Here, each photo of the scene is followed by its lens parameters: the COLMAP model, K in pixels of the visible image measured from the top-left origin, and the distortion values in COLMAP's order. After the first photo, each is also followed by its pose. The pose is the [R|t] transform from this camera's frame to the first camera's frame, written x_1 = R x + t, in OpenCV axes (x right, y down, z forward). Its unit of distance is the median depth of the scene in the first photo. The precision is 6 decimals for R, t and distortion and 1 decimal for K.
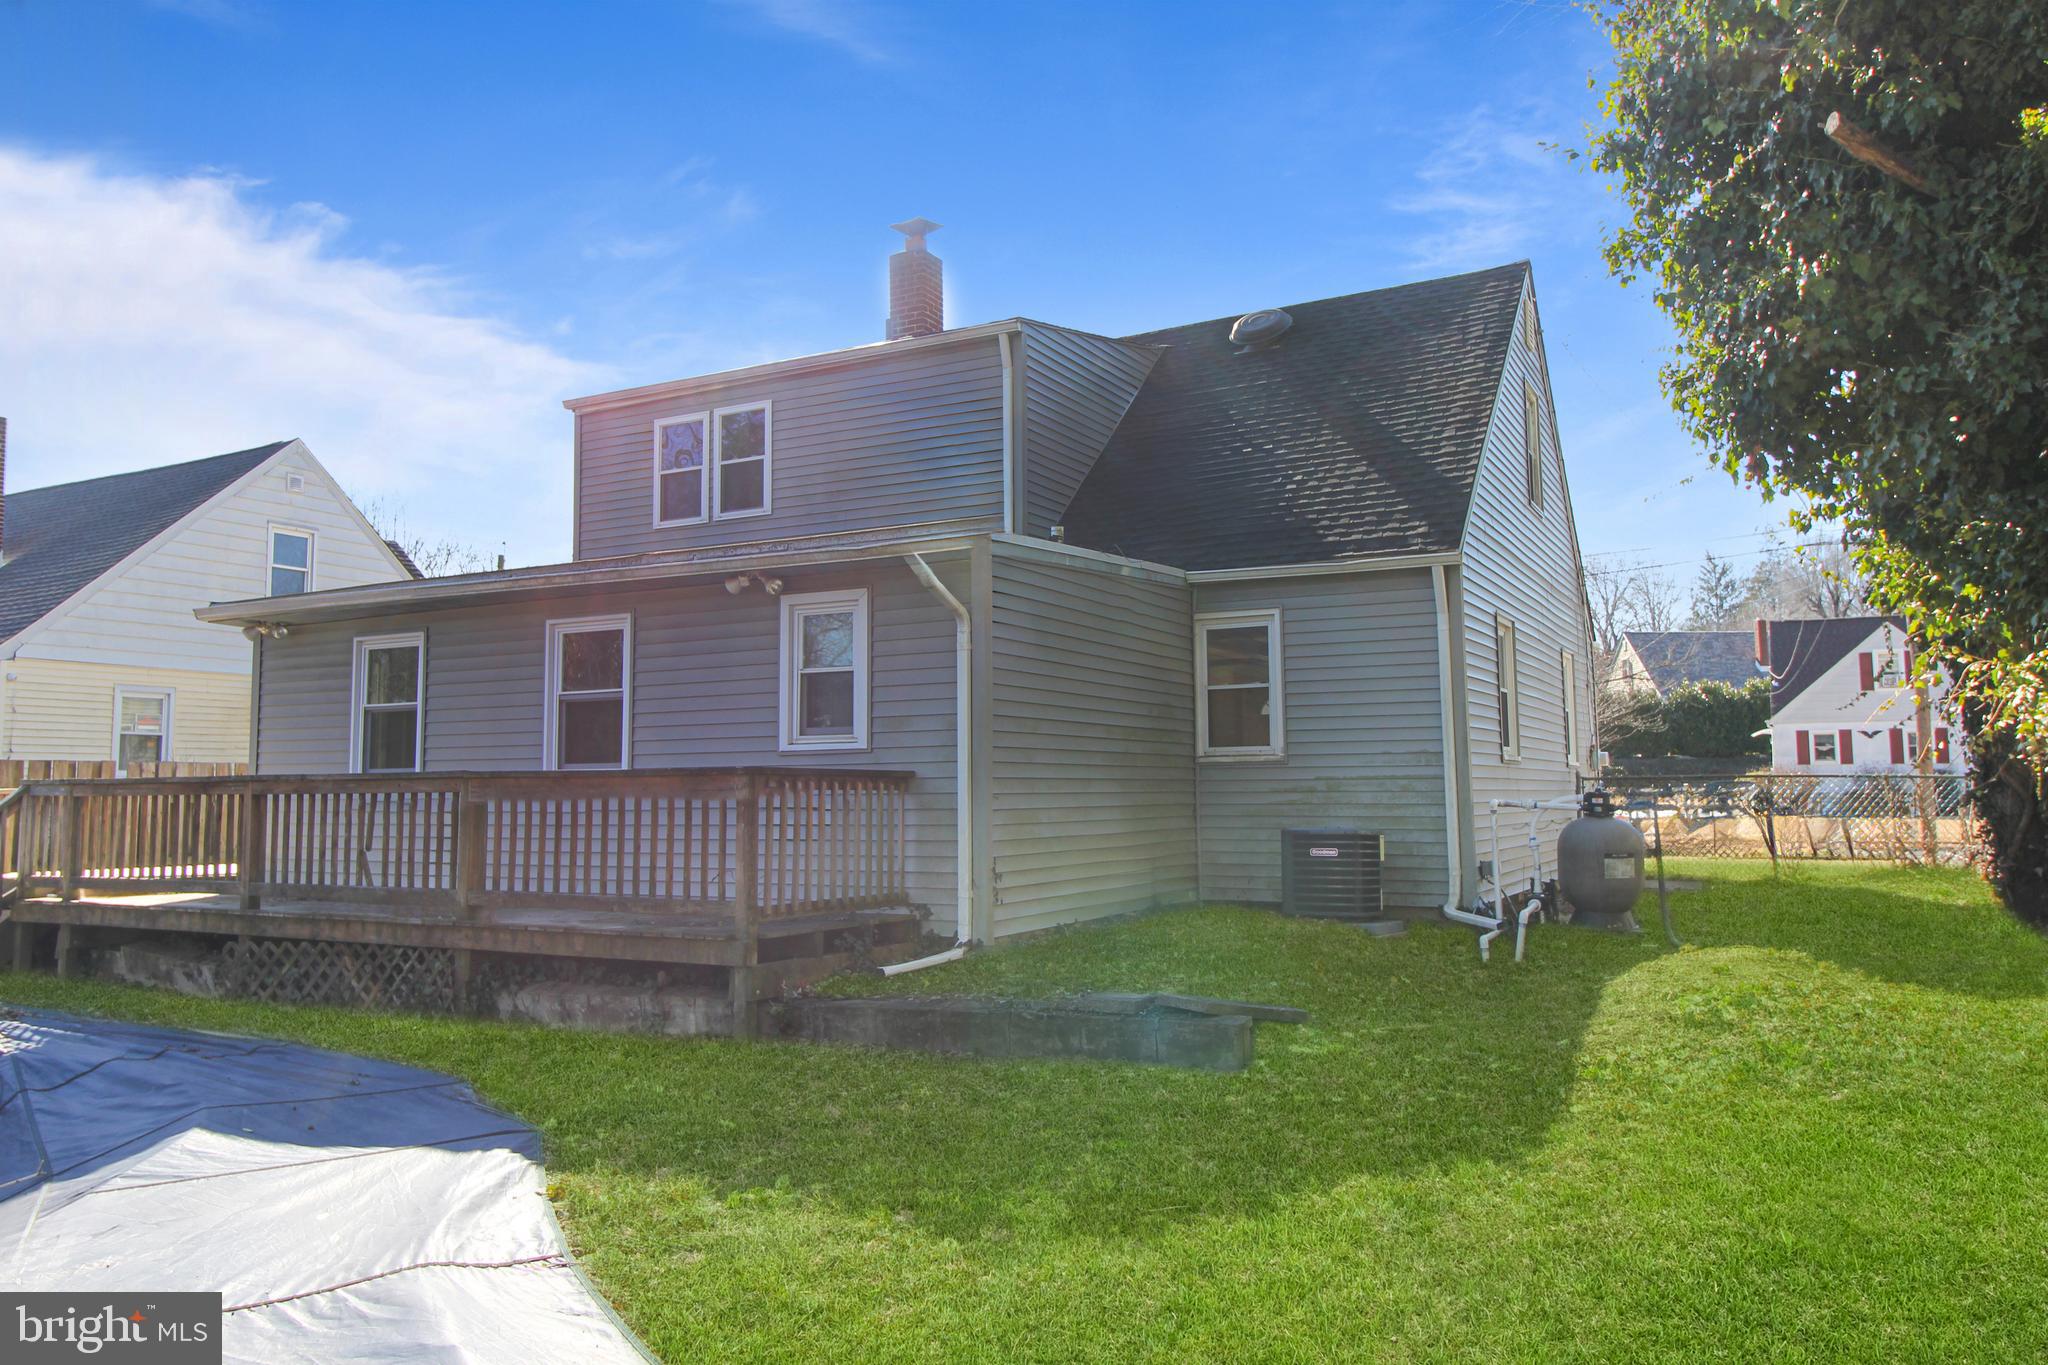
lens RADIAL K [[1464.3, 0, 1024.0], [0, 1464.3, 682.5], [0, 0, 1]] dist [0.009264, 0.004776]
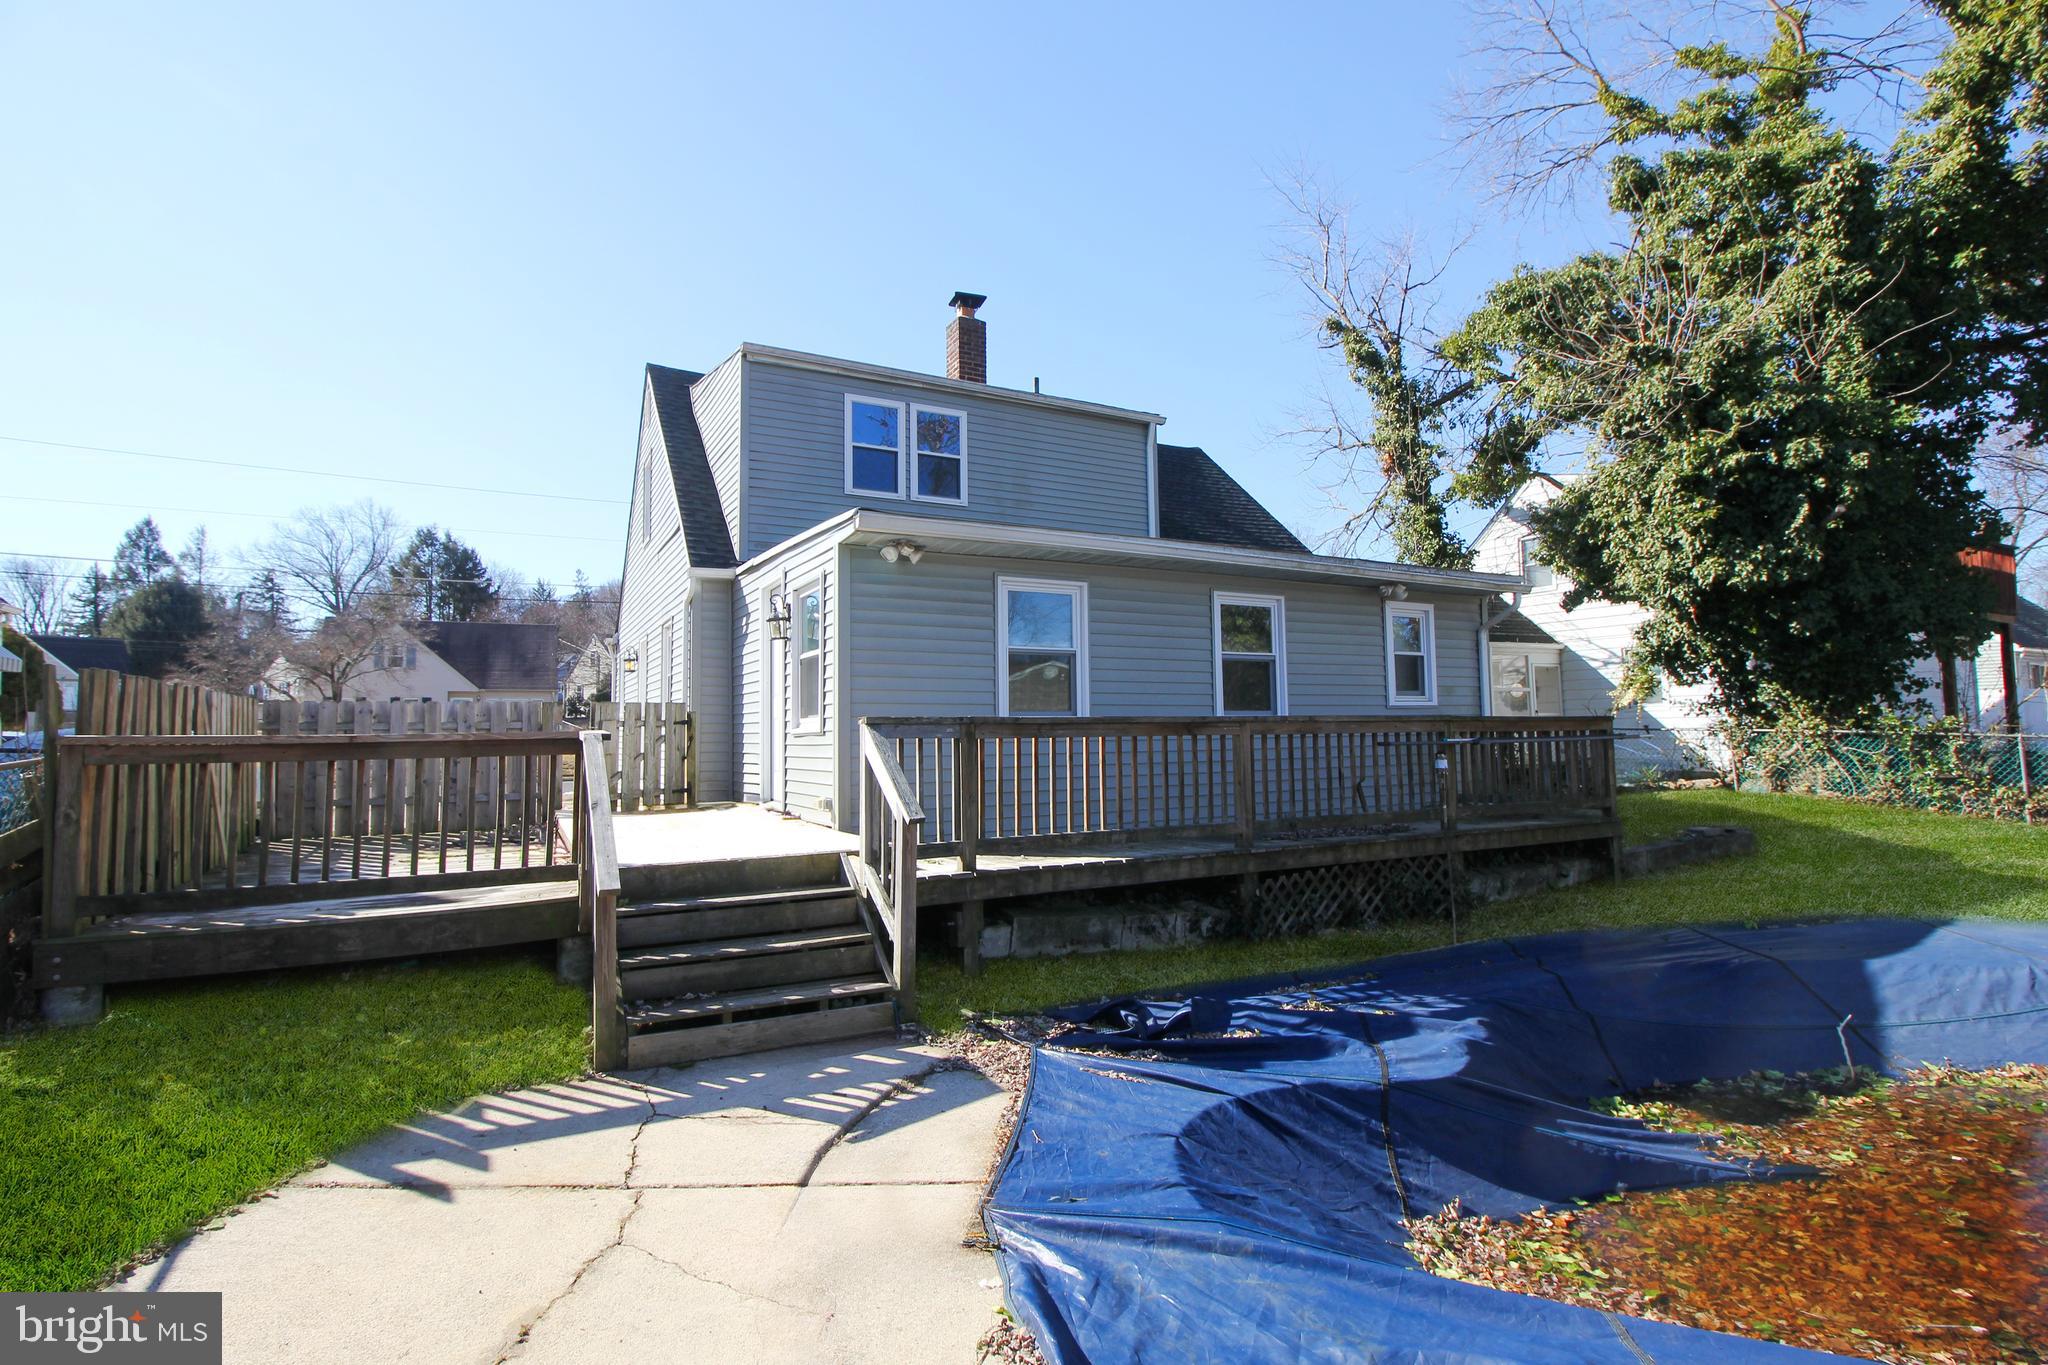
lens RADIAL K [[985.8, 0, 1021.5], [0, 985.8, 654.8], [0, 0, 1]] dist [-0.013916, -0.001488]
pose [[0.550756, 0.067756, 0.831912, -1.085629], [-0.054002, 0.997504, -0.045492, 0.054841], [-0.832918, -0.019870, 0.553040, 0.686938]]
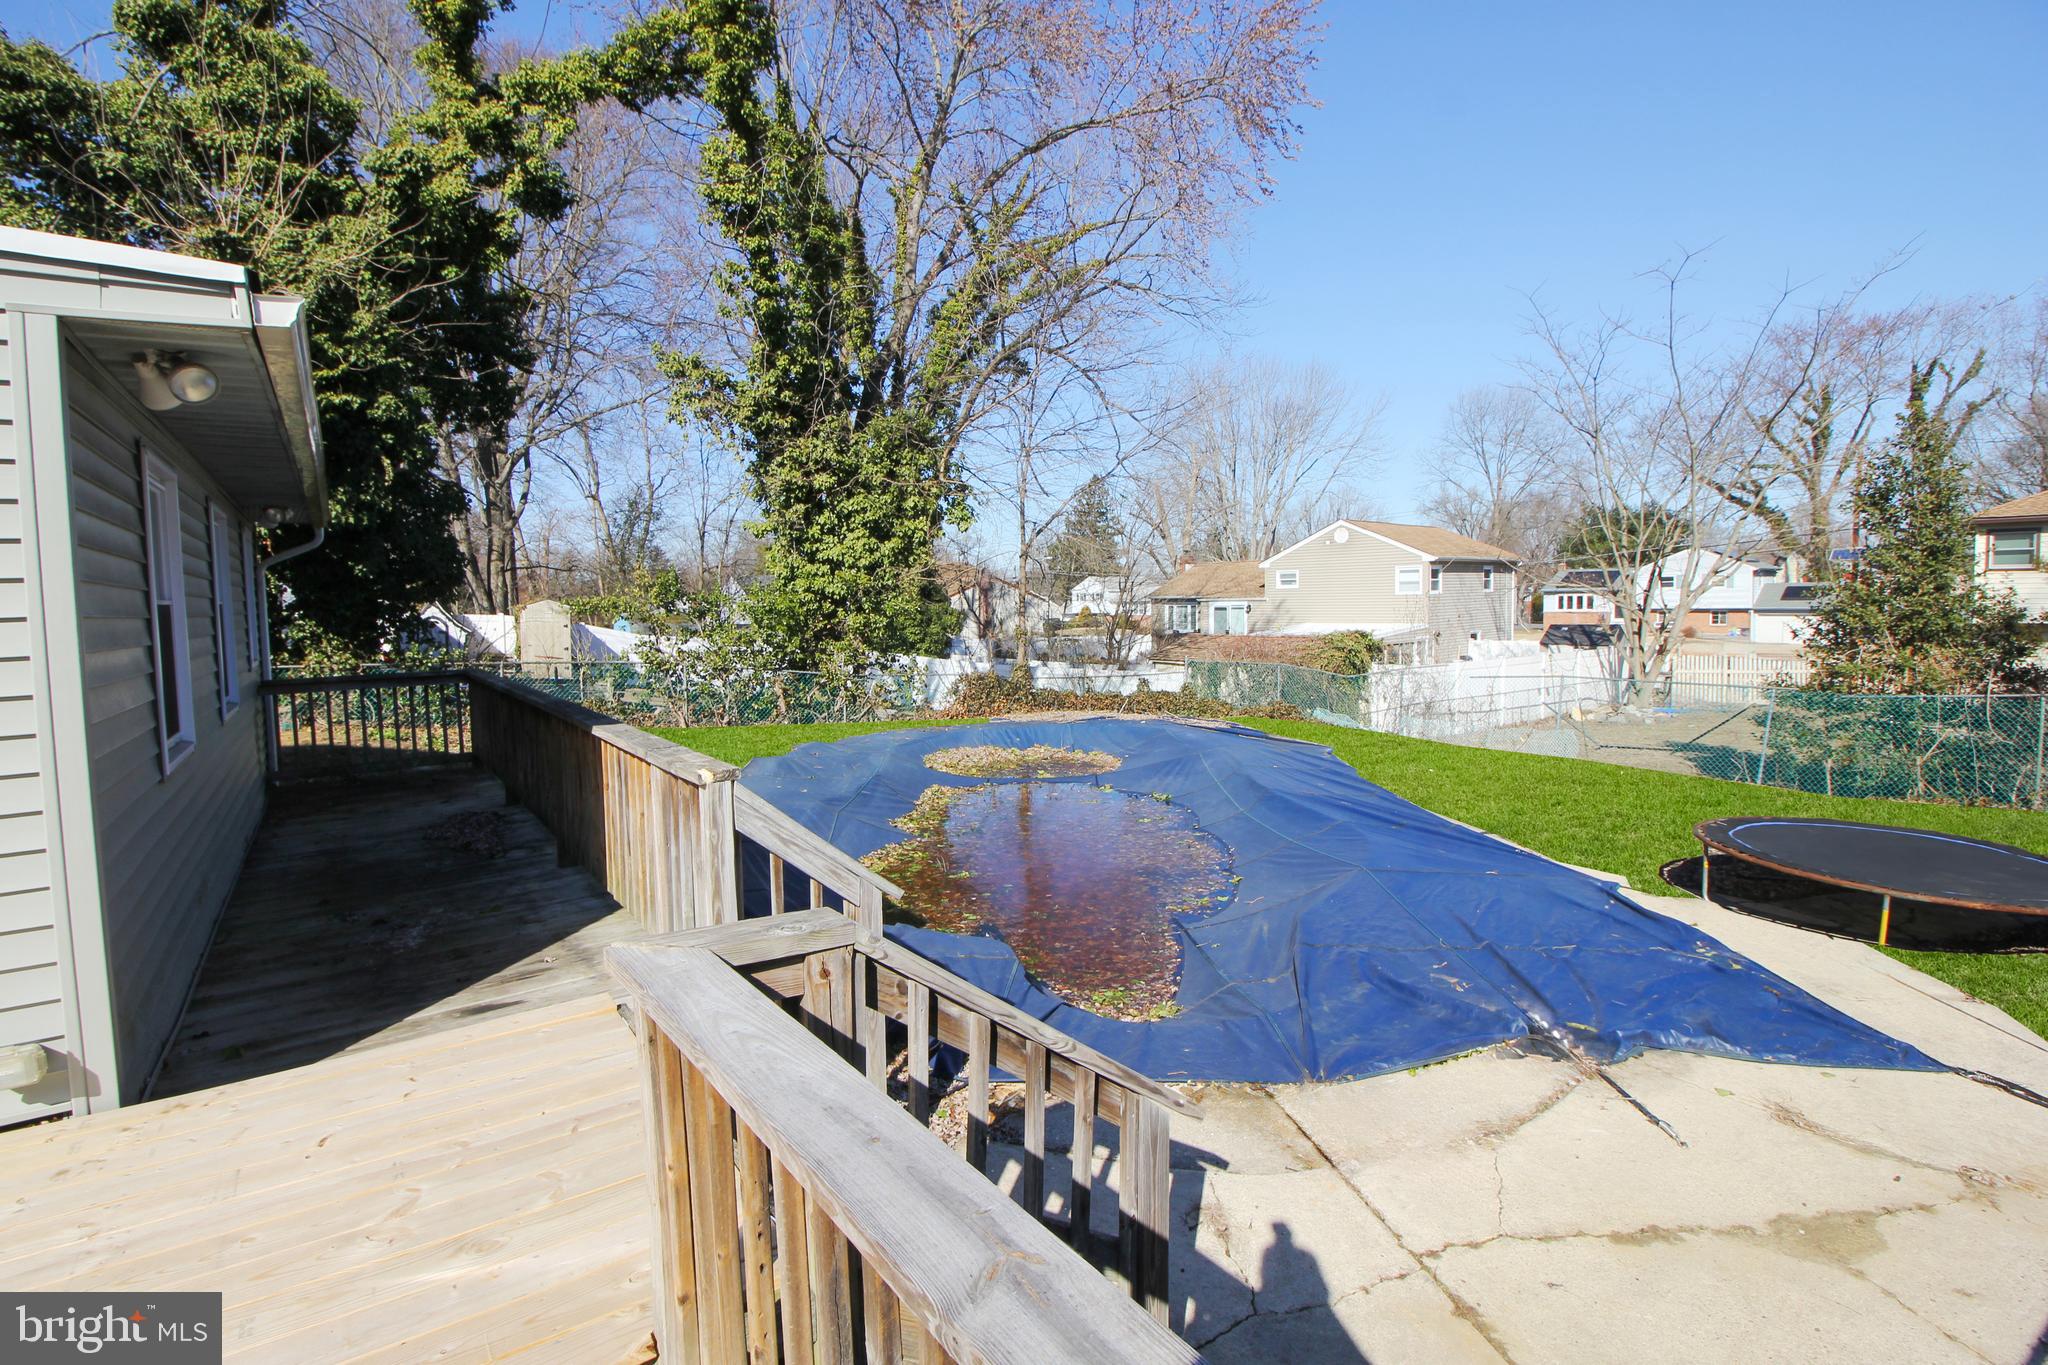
lens RADIAL K [[968.9, 0, 1022.4], [0, 968.9, 659.3], [0, 0, 1]] dist [-0.004150, -0.000721]
pose [[-0.894988, -0.003858, 0.446074, -0.913553], [-0.006901, 0.999963, -0.005199, 0.034424], [-0.446037, -0.007732, -0.894981, 1.255303]]
